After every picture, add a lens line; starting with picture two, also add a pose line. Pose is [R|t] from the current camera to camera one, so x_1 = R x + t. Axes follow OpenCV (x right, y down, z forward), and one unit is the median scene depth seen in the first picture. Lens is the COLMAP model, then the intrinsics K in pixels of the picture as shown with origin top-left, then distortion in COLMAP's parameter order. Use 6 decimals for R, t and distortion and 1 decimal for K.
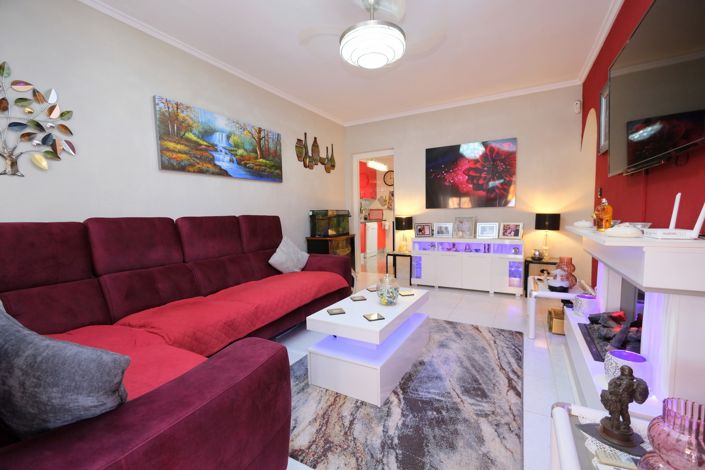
lens RADIAL K [[305.9, 0, 352.8], [0, 305.9, 237.6], [0, 0, 1]] dist [-0.002602, -0.000070]
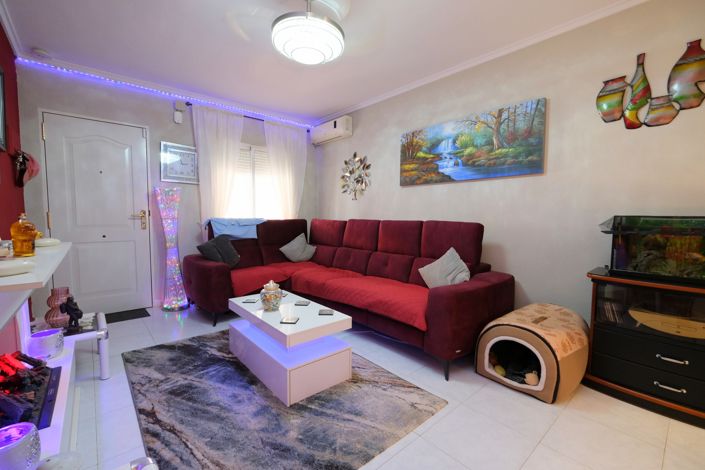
lens RADIAL K [[305.9, 0, 351.6], [0, 305.9, 238.0], [0, 0, 1]] dist [-0.002602, -0.000070]
pose [[-0.343316, 0.088950, -0.934998, 0.739706], [-0.069543, 0.990365, 0.119752, -0.129515], [0.936642, 0.106135, -0.333823, 1.192288]]
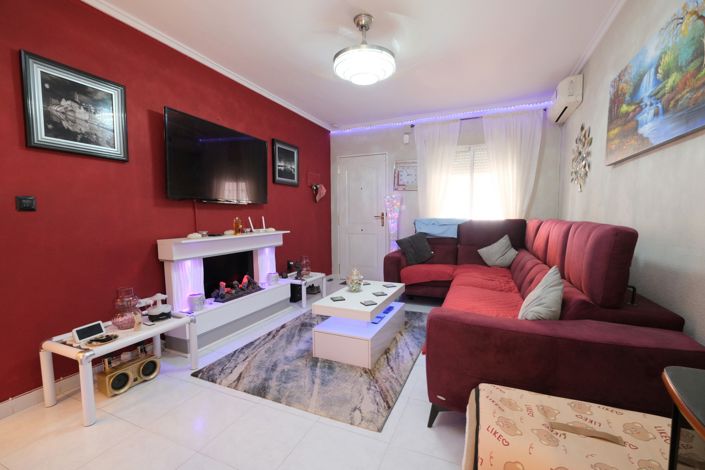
lens RADIAL K [[305.9, 0, 350.2], [0, 305.9, 238.1], [0, 0, 1]] dist [-0.002602, -0.000070]
pose [[-0.996324, 0.034293, -0.078505, 0.174092], [0.022252, 0.988525, 0.149411, -0.155106], [0.082727, 0.147115, -0.985654, 1.704038]]
